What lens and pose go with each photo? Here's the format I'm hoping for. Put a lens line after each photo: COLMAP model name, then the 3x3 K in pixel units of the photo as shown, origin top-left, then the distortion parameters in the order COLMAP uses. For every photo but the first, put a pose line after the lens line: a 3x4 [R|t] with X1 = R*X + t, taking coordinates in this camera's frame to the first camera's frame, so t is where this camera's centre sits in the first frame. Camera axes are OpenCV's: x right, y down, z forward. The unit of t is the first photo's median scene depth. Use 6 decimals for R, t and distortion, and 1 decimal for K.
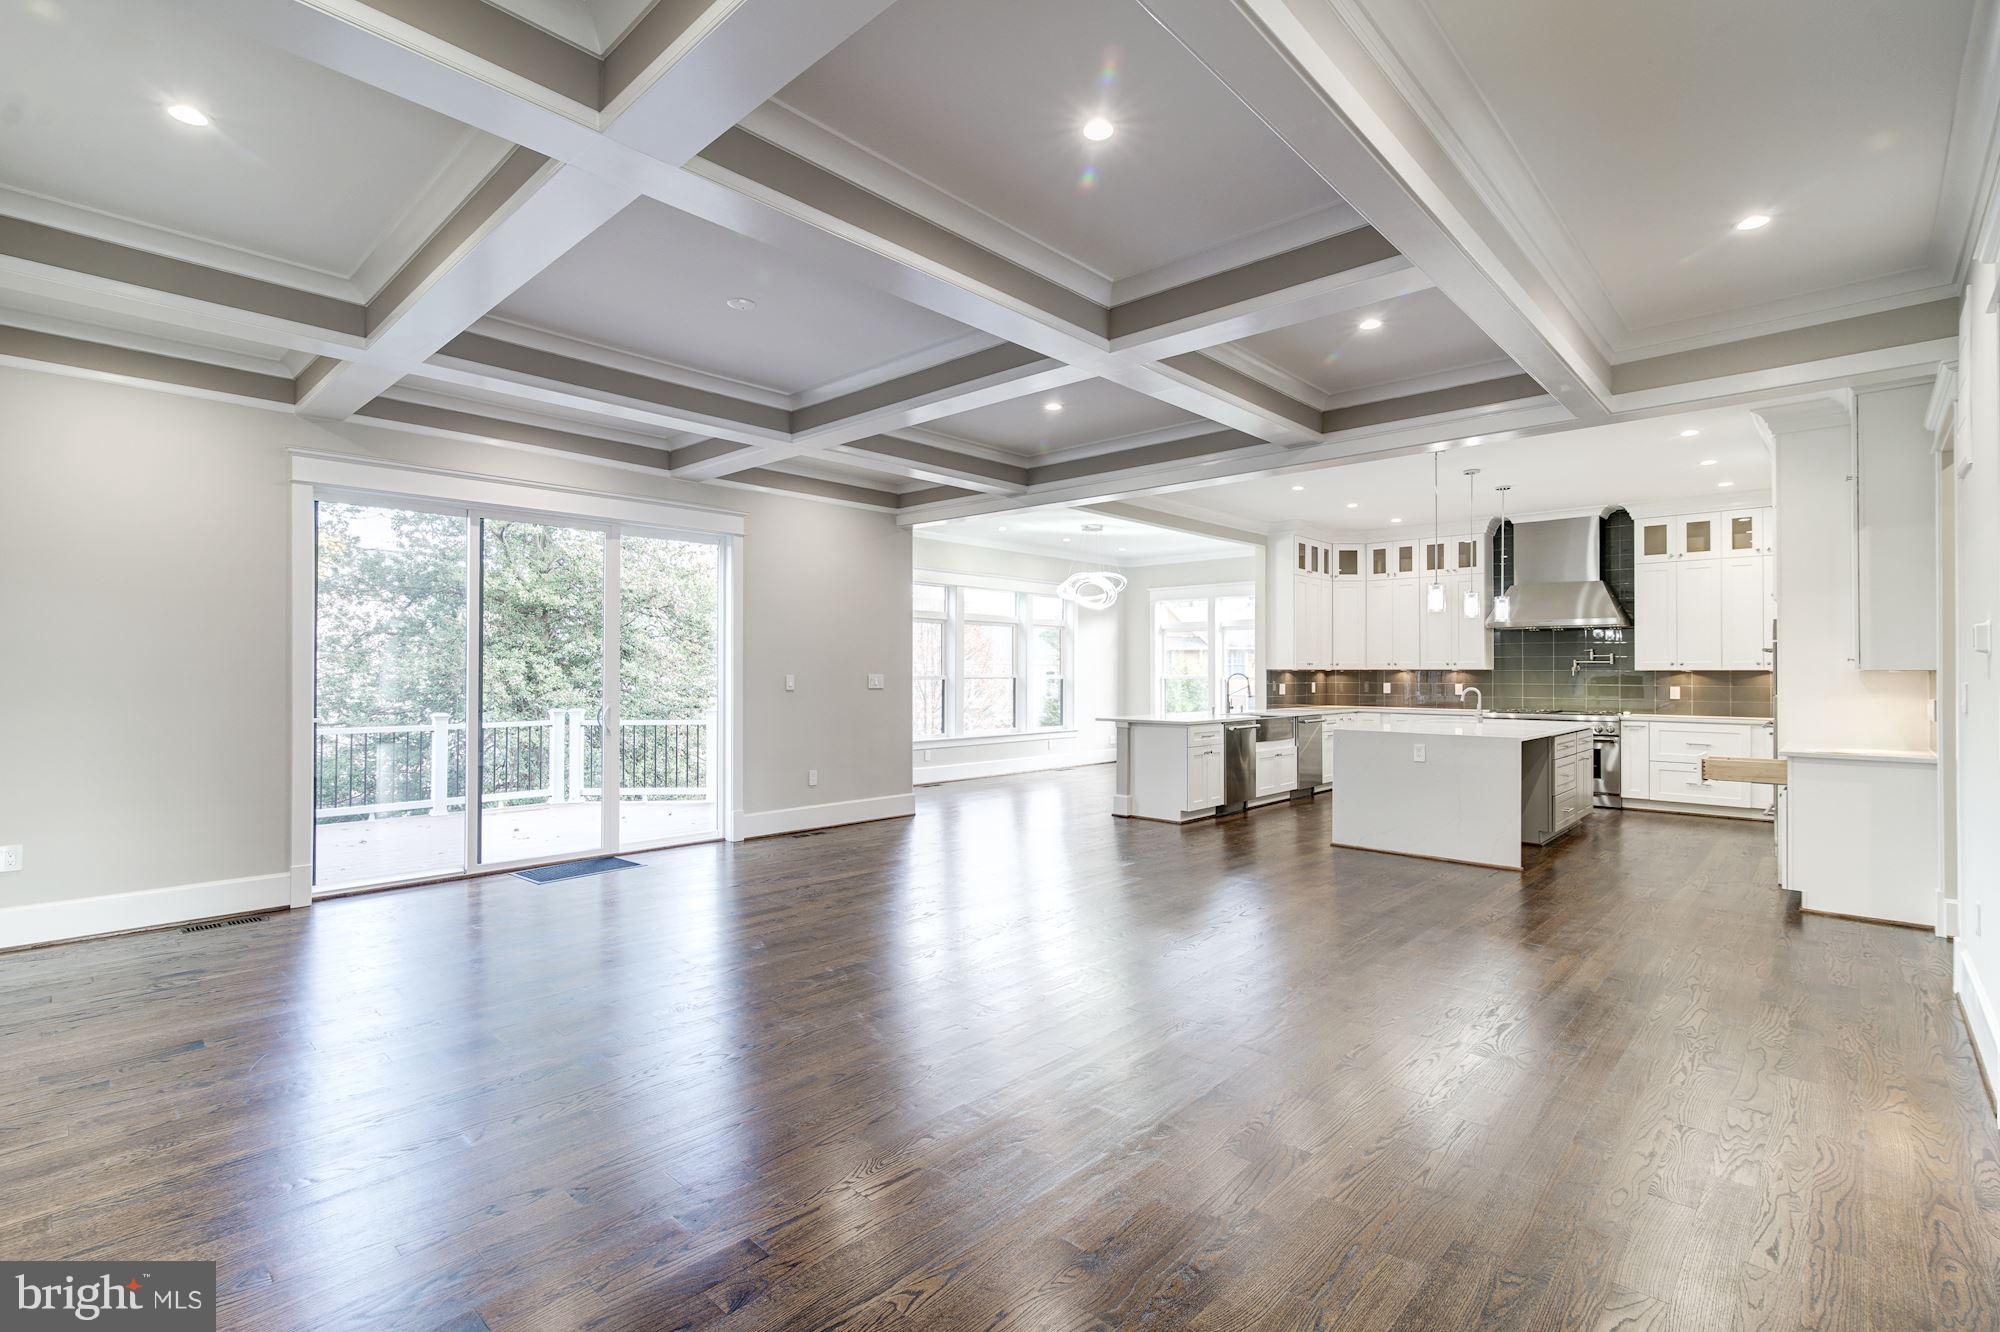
lens RADIAL K [[916.9, 0, 1000.0], [0, 916.9, 666.0], [0, 0, 1]] dist [-0.003244, -0.000361]
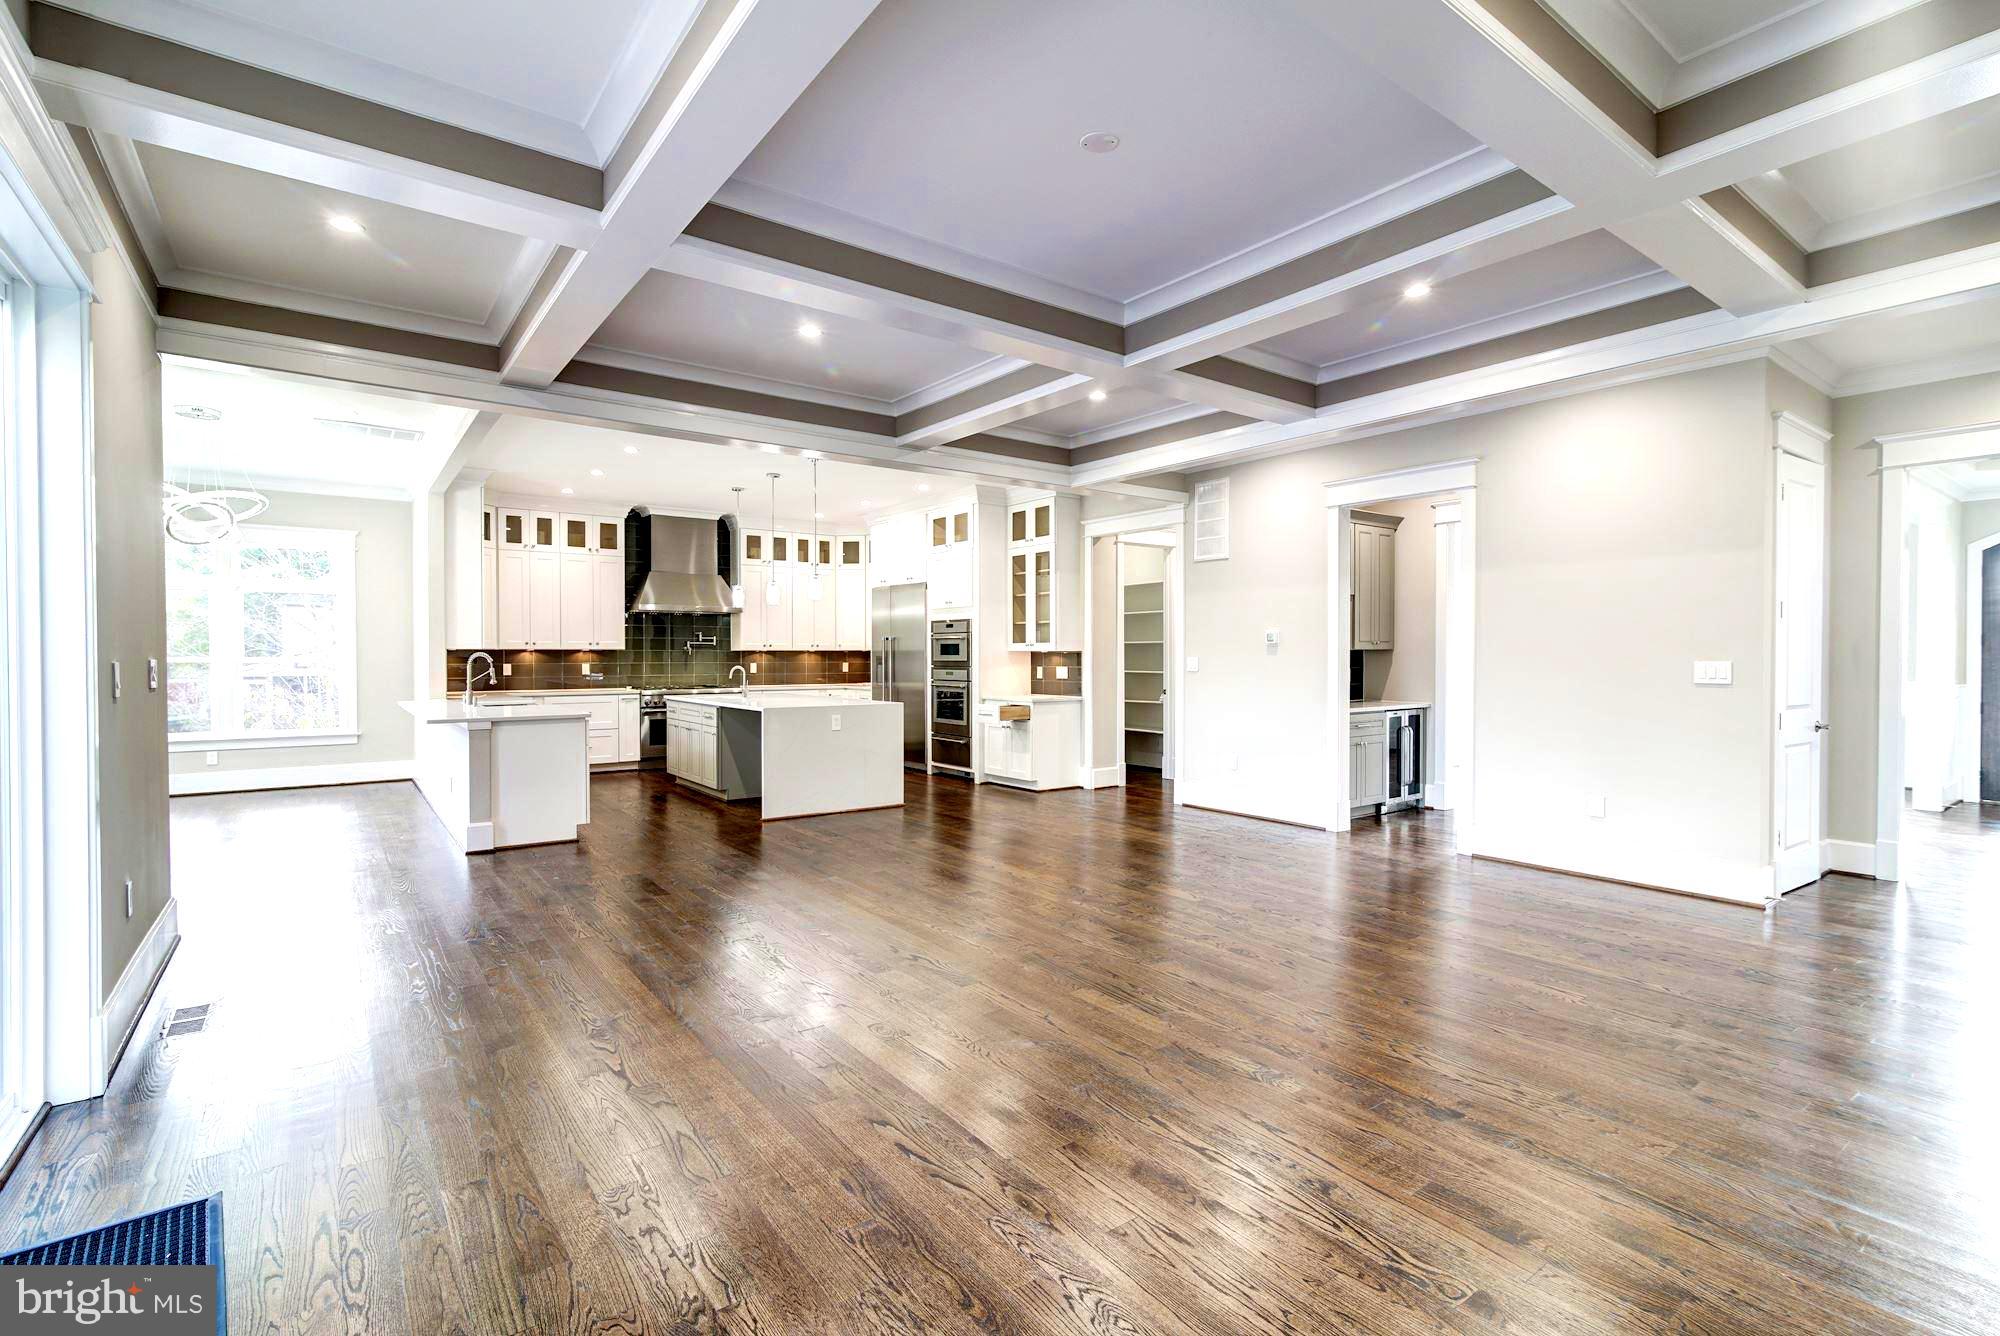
lens RADIAL K [[916.9, 0, 1000.0], [0, 916.9, 668.0], [0, 0, 1]] dist [-0.003244, -0.000361]
pose [[0.187900, -0.018873, 0.982007, -0.398749], [-0.006830, 0.999766, 0.020522, 0.000590], [-0.982164, -0.010563, 0.187728, 0.367017]]
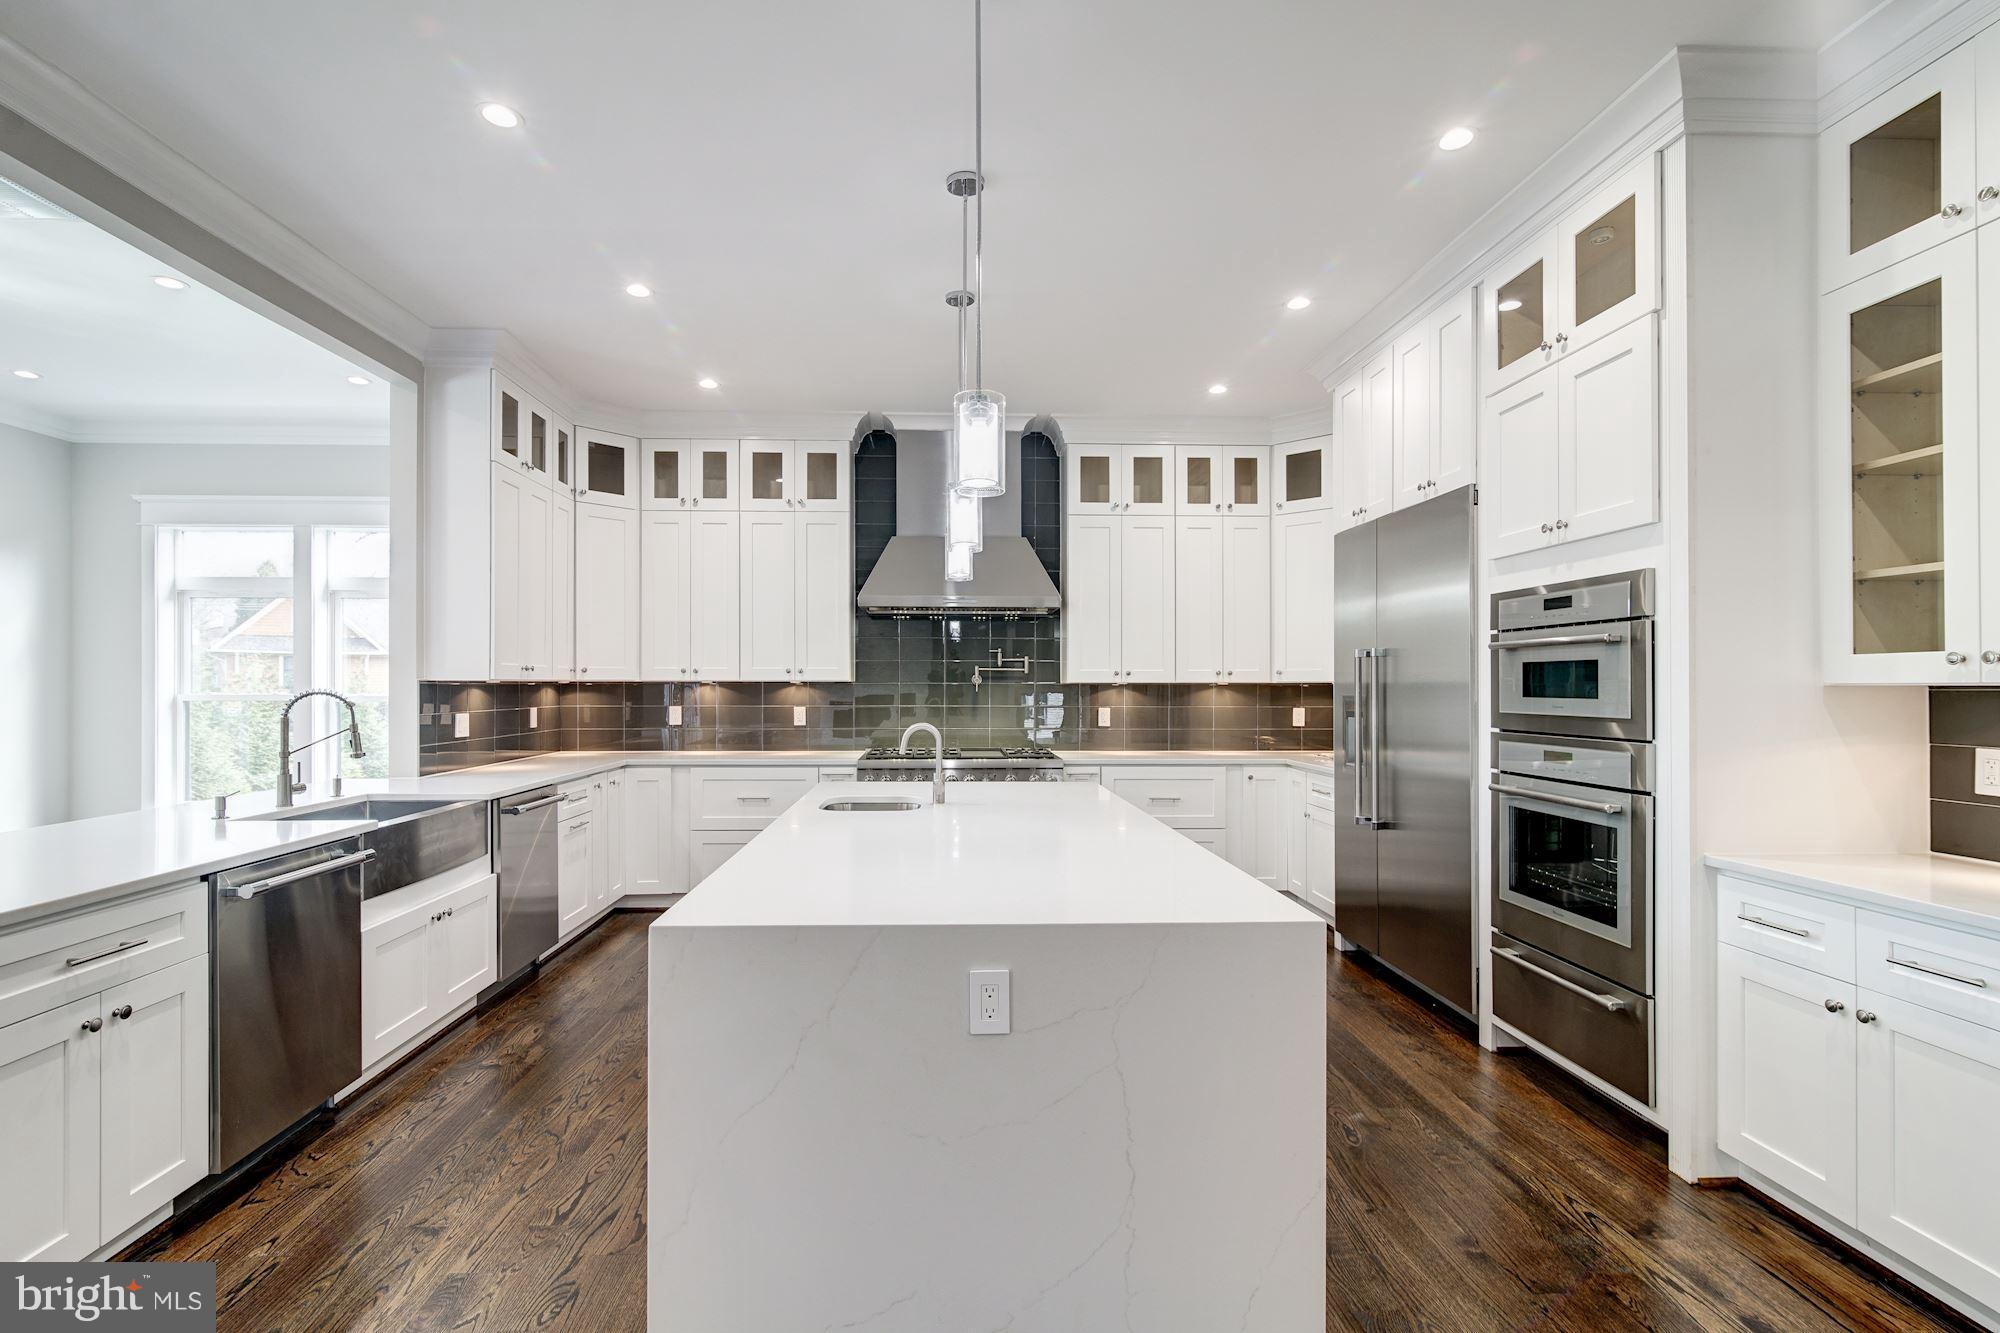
lens RADIAL K [[932.2, 0, 966.8], [0, 932.2, 680.9], [0, 0, 1]] dist [0.000272, 0.000292]
pose [[0.712138, 0.001152, 0.702039, 0.167424], [-0.004095, 0.999988, 0.002513, 0.001764], [-0.702028, -0.004664, 0.712134, 0.513619]]
